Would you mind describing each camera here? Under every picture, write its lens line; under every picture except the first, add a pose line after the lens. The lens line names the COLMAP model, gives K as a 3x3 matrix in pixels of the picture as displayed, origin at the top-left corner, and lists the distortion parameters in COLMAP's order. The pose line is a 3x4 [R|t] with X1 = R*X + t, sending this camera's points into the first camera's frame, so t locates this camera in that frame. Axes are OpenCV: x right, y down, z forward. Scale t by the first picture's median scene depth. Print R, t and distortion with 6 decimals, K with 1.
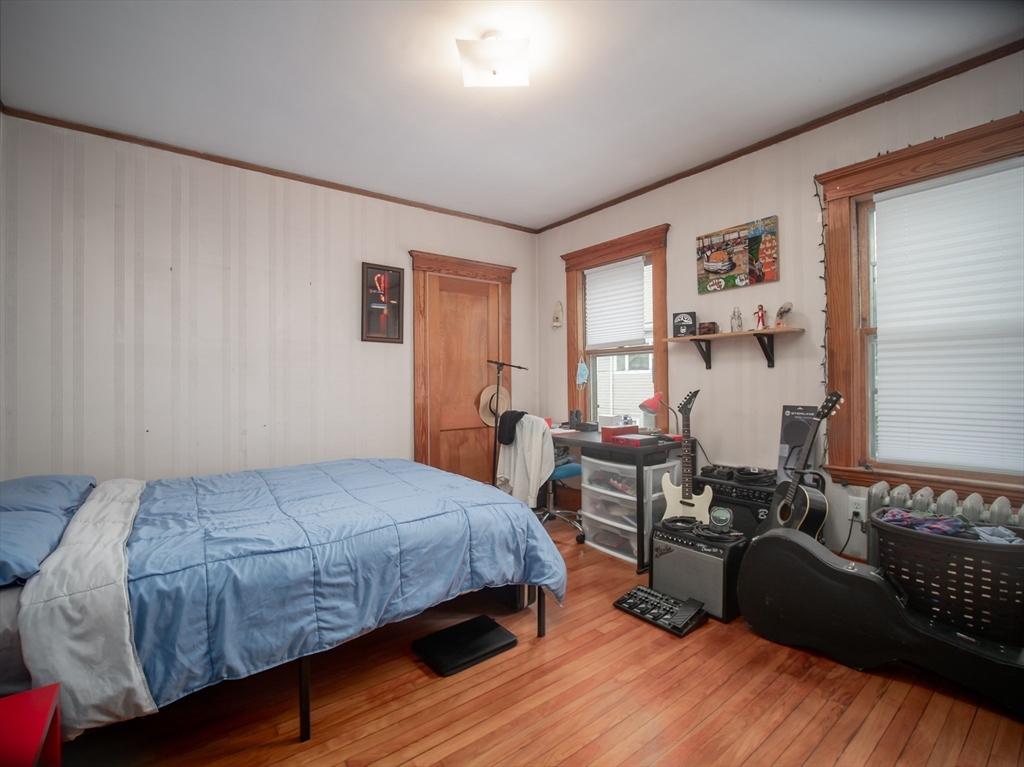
lens RADIAL K [[470.1, 0, 521.9], [0, 470.1, 378.9], [0, 0, 1]] dist [-0.021284, -0.000458]
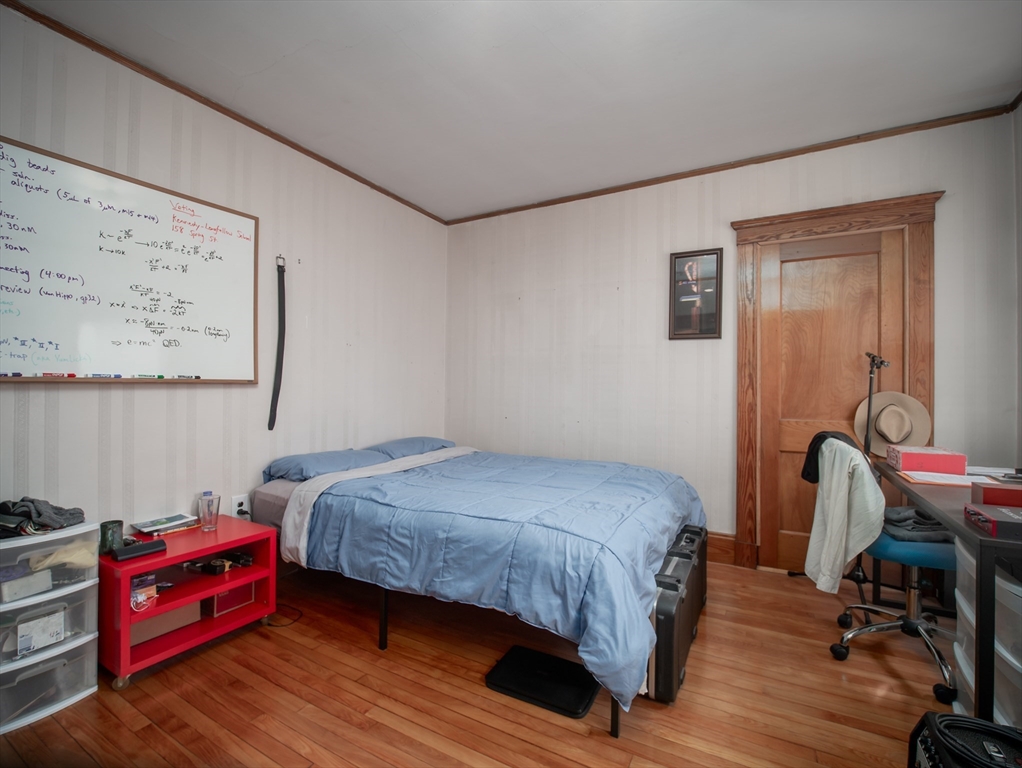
lens RADIAL K [[484.5, 0, 510.7], [0, 484.5, 382.3], [0, 0, 1]] dist [-0.018168, -0.000666]
pose [[0.374420, 0.004343, -0.927249, 0.798423], [-0.005320, 0.999983, 0.002536, 0.003522], [0.927244, 0.003983, 0.374437, 0.683765]]
